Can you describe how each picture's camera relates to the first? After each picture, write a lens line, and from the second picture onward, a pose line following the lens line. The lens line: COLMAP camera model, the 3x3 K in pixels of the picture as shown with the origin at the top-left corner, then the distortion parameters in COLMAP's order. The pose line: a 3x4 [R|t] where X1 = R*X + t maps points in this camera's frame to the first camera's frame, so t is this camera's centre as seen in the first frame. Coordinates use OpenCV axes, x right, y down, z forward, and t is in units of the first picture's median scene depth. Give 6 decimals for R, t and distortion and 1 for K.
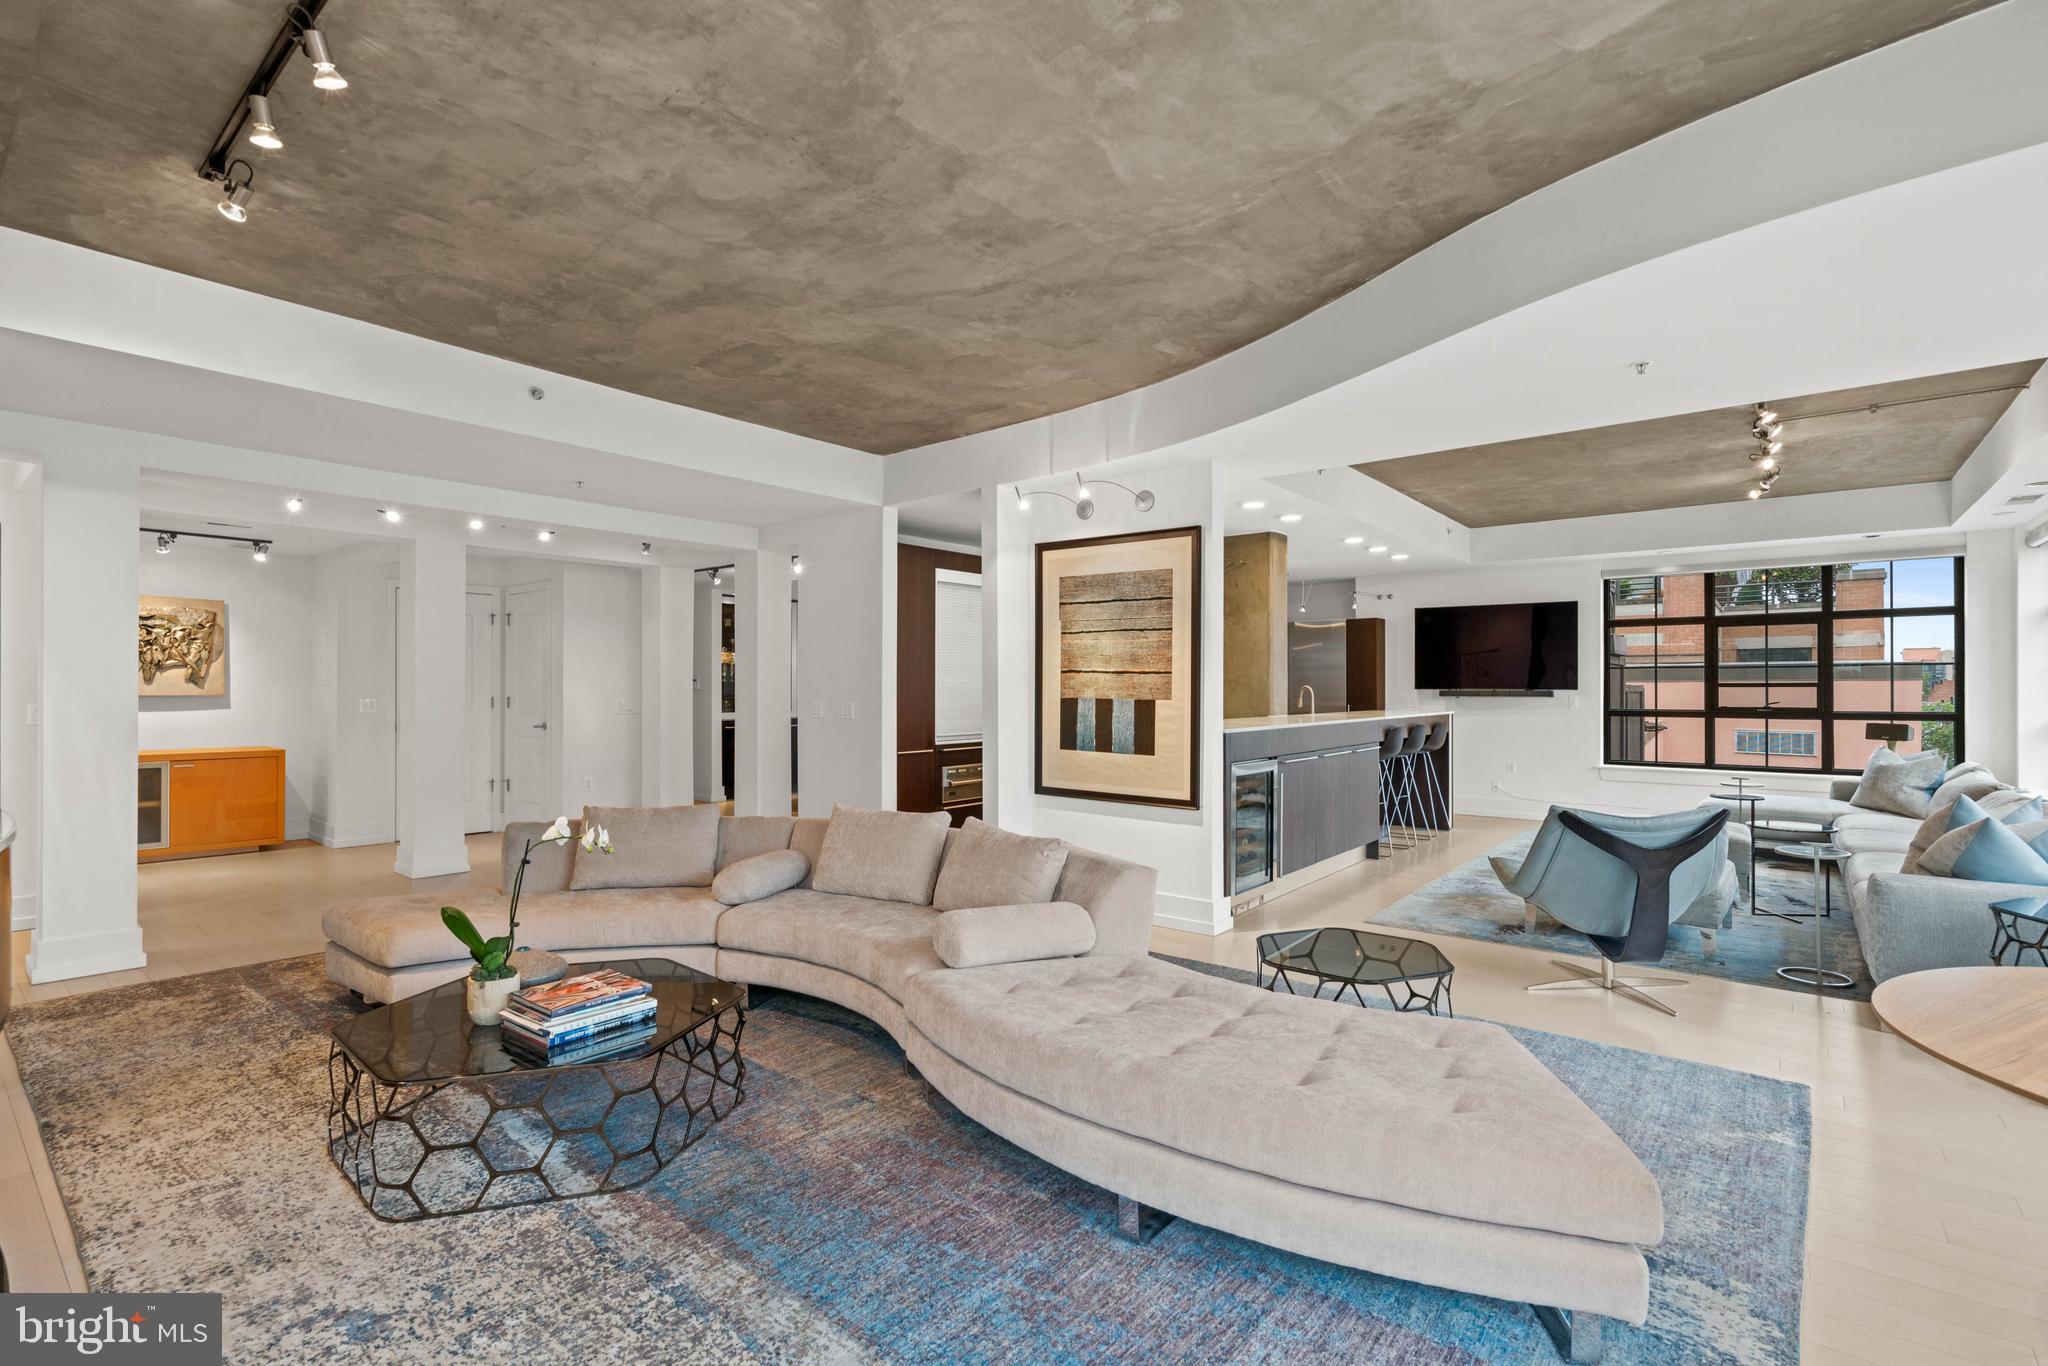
lens RADIAL K [[939.5, 0, 1016.9], [0, 939.5, 685.7], [0, 0, 1]] dist [-0.000136, 0.000494]
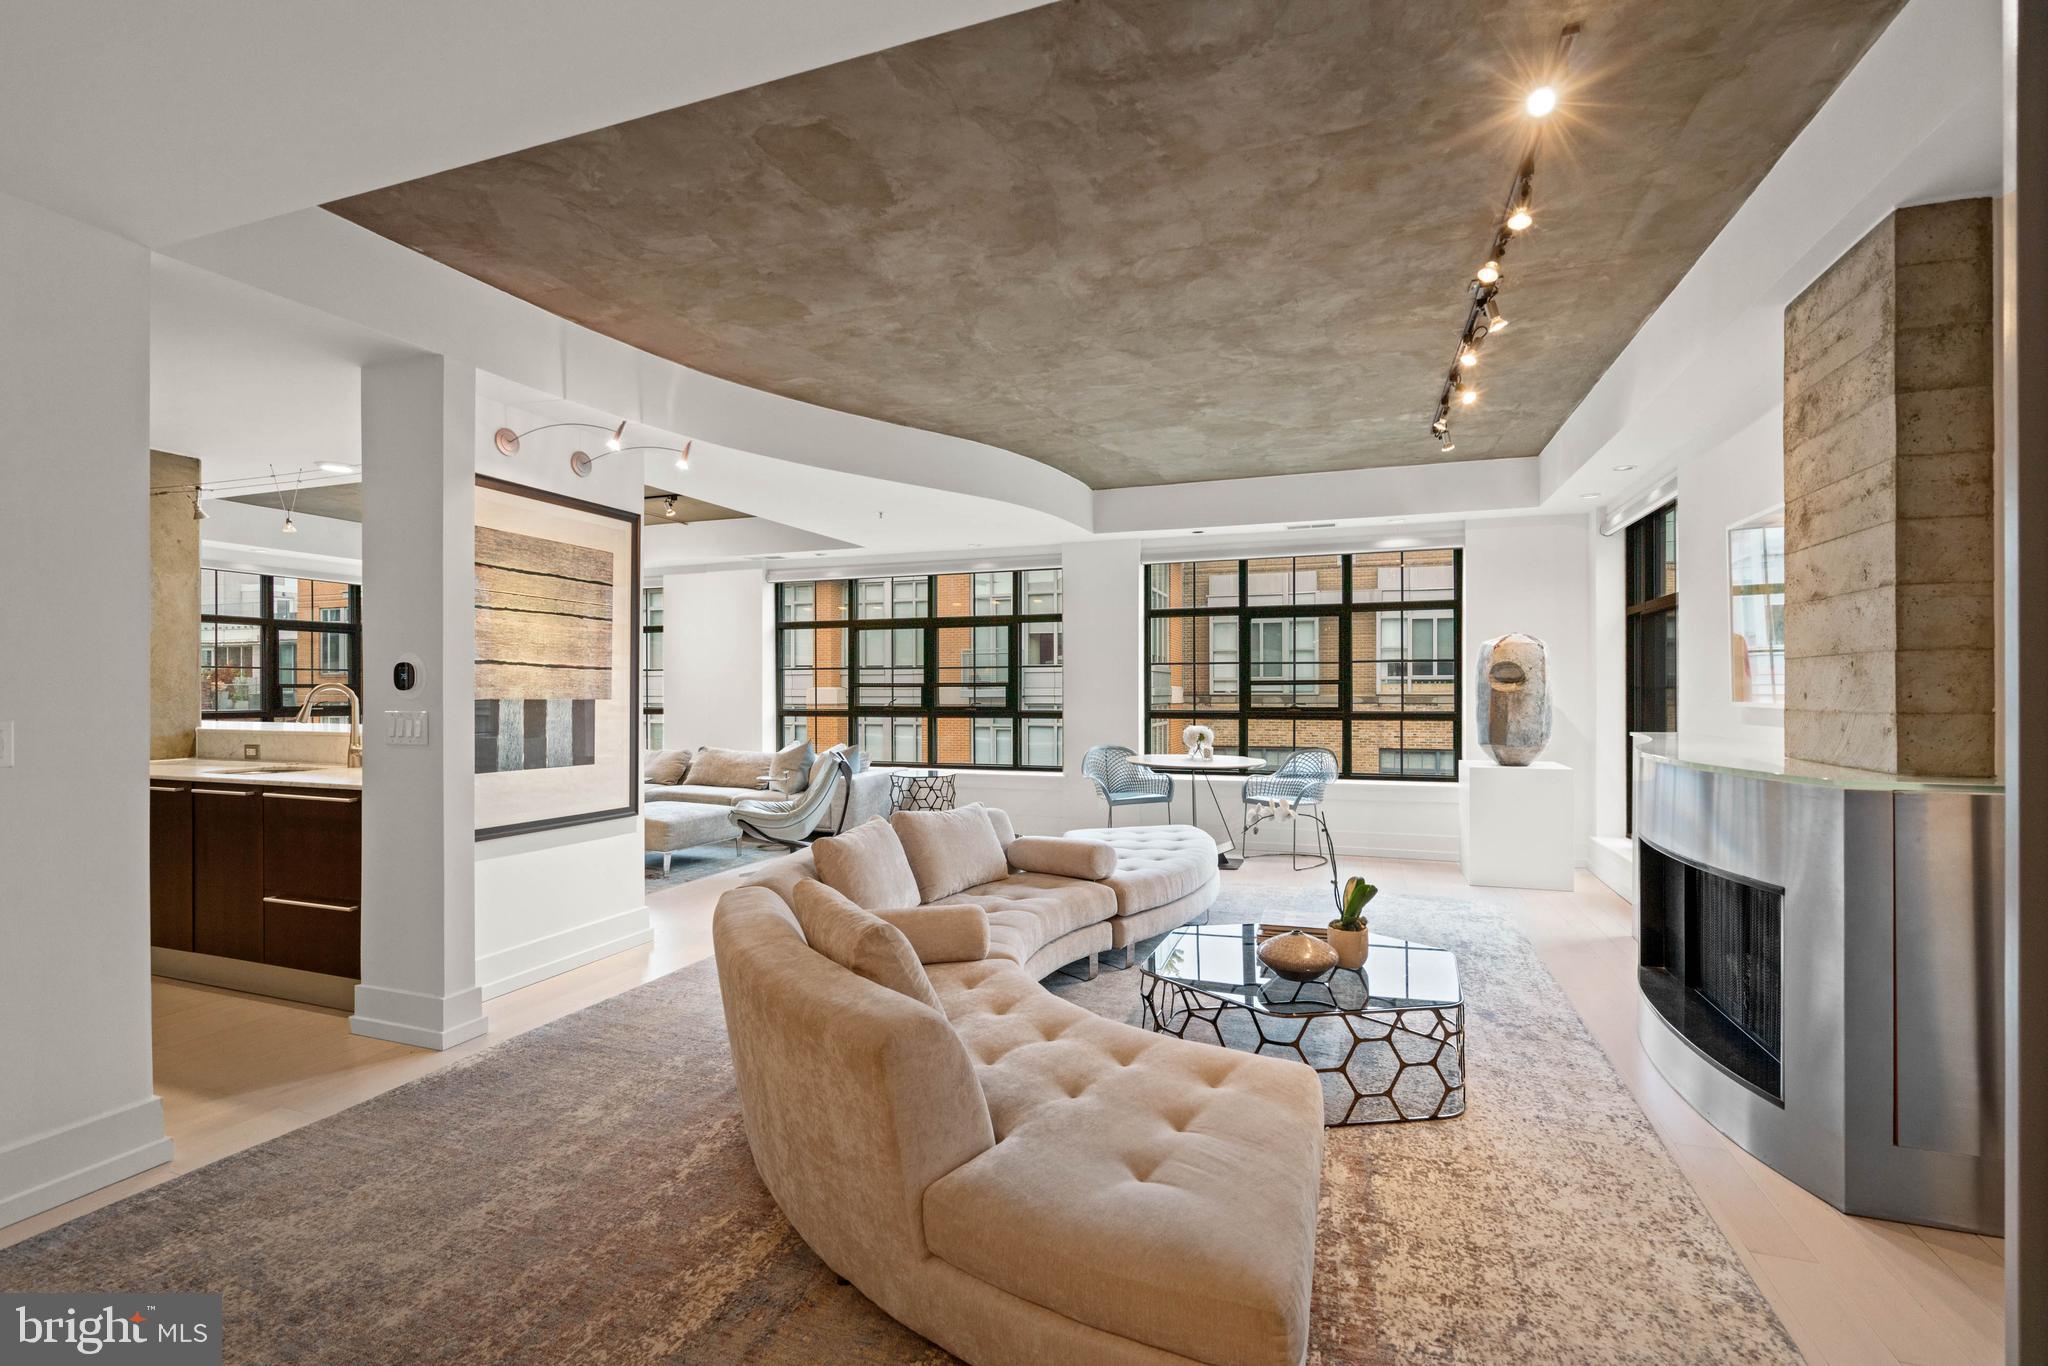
lens RADIAL K [[923.6, 0, 1007.8], [0, 923.6, 690.5], [0, 0, 1]] dist [-0.001094, 0.000391]
pose [[-0.327432, -0.001438, 0.944874, -0.756732], [-0.000313, 0.999999, 0.001413, 0.005430], [-0.944875, 0.000167, -0.327432, 0.892895]]
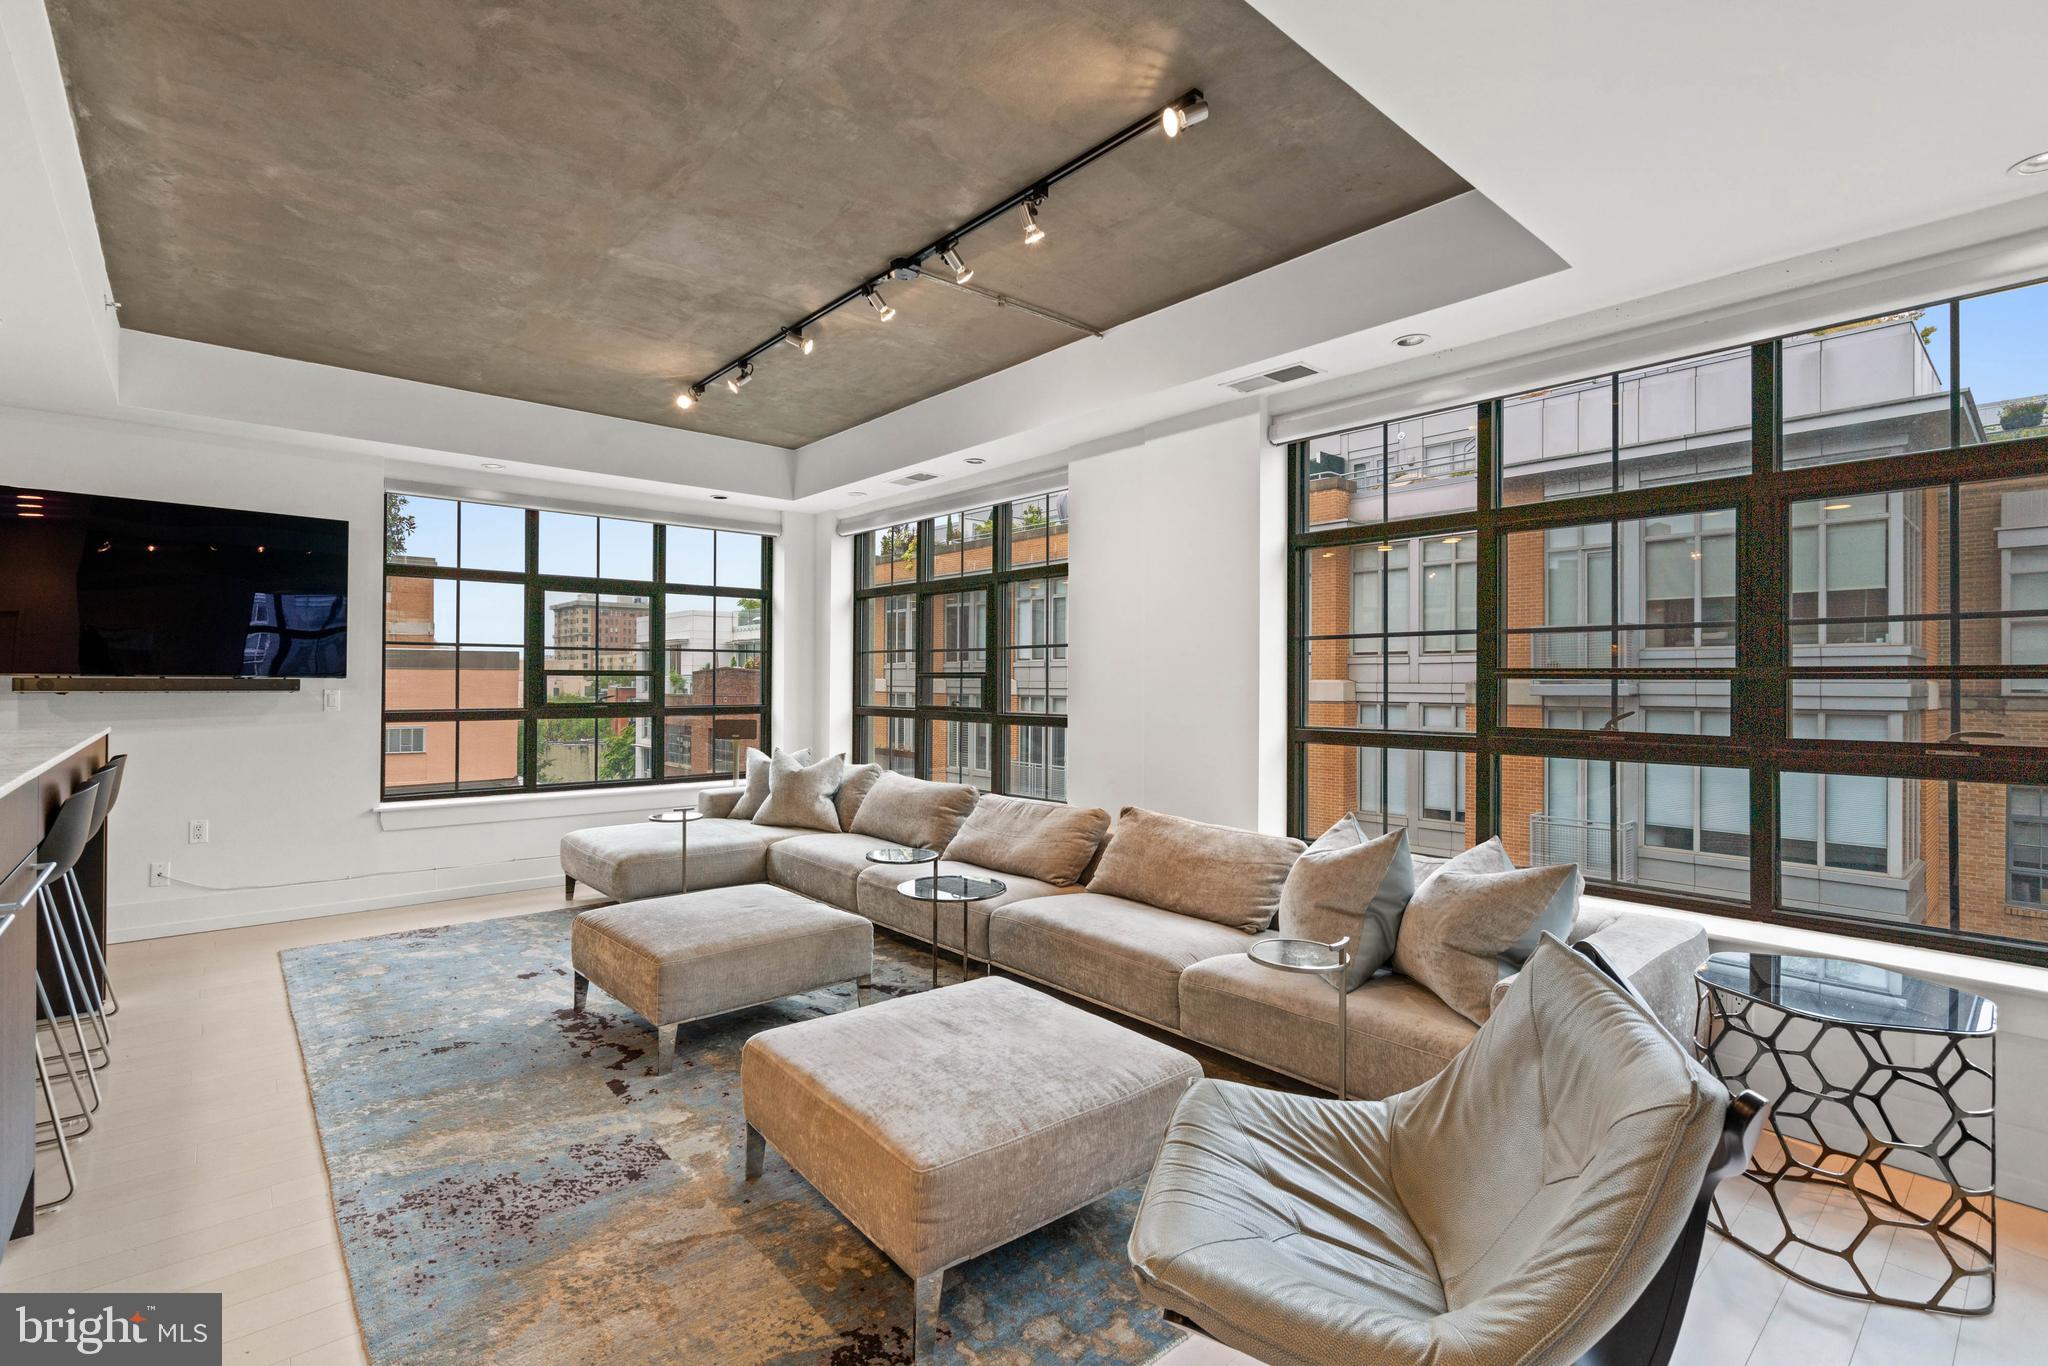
lens RADIAL K [[931.6, 0, 1017.4], [0, 931.6, 674.5], [0, 0, 1]] dist [-0.001547, 0.000823]
pose [[0.166153, 0.007703, 0.986070, 0.182656], [-0.006032, 0.999959, -0.006795, 0.005601], [-0.986081, -0.004819, 0.166193, 0.833387]]
